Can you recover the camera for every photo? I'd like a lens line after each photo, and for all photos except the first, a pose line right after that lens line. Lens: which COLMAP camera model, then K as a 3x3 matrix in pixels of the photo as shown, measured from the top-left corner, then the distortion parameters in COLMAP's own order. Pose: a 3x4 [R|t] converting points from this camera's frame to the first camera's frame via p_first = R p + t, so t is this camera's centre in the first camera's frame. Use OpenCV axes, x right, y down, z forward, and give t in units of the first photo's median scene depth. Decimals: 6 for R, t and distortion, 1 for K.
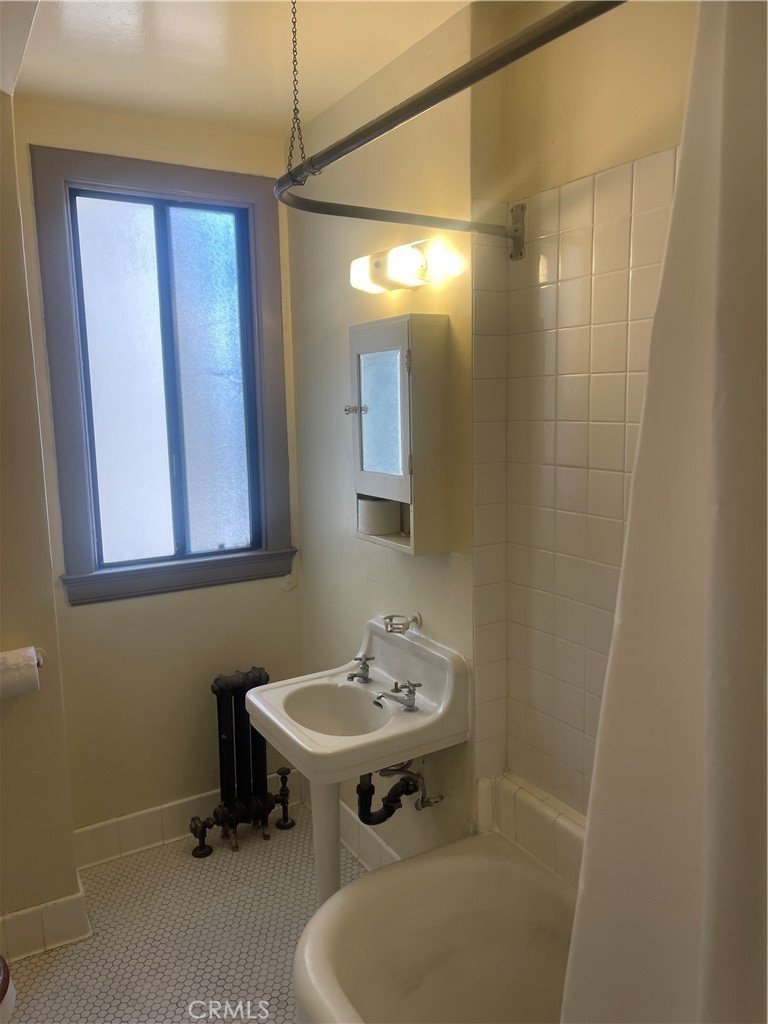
lens RADIAL K [[807.5, 0, 384.0], [0, 807.5, 512.0], [0, 0, 1]] dist [-0.002825, -0.000543]
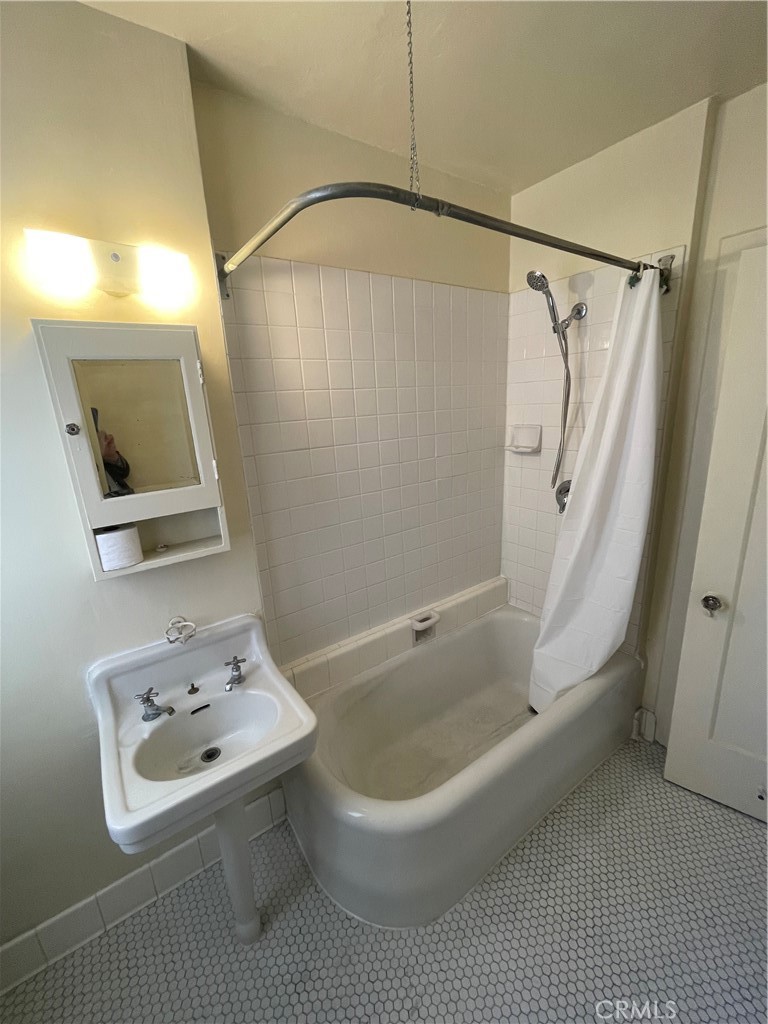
lens RADIAL K [[421.7, 0, 384.0], [0, 421.7, 512.0], [0, 0, 1]] dist [-0.000625, -0.000091]
pose [[-0.093411, -0.234282, 0.967671, -0.501610], [0.195792, 0.948619, 0.248569, -0.093926], [-0.976186, 0.212681, -0.042741, 0.742804]]
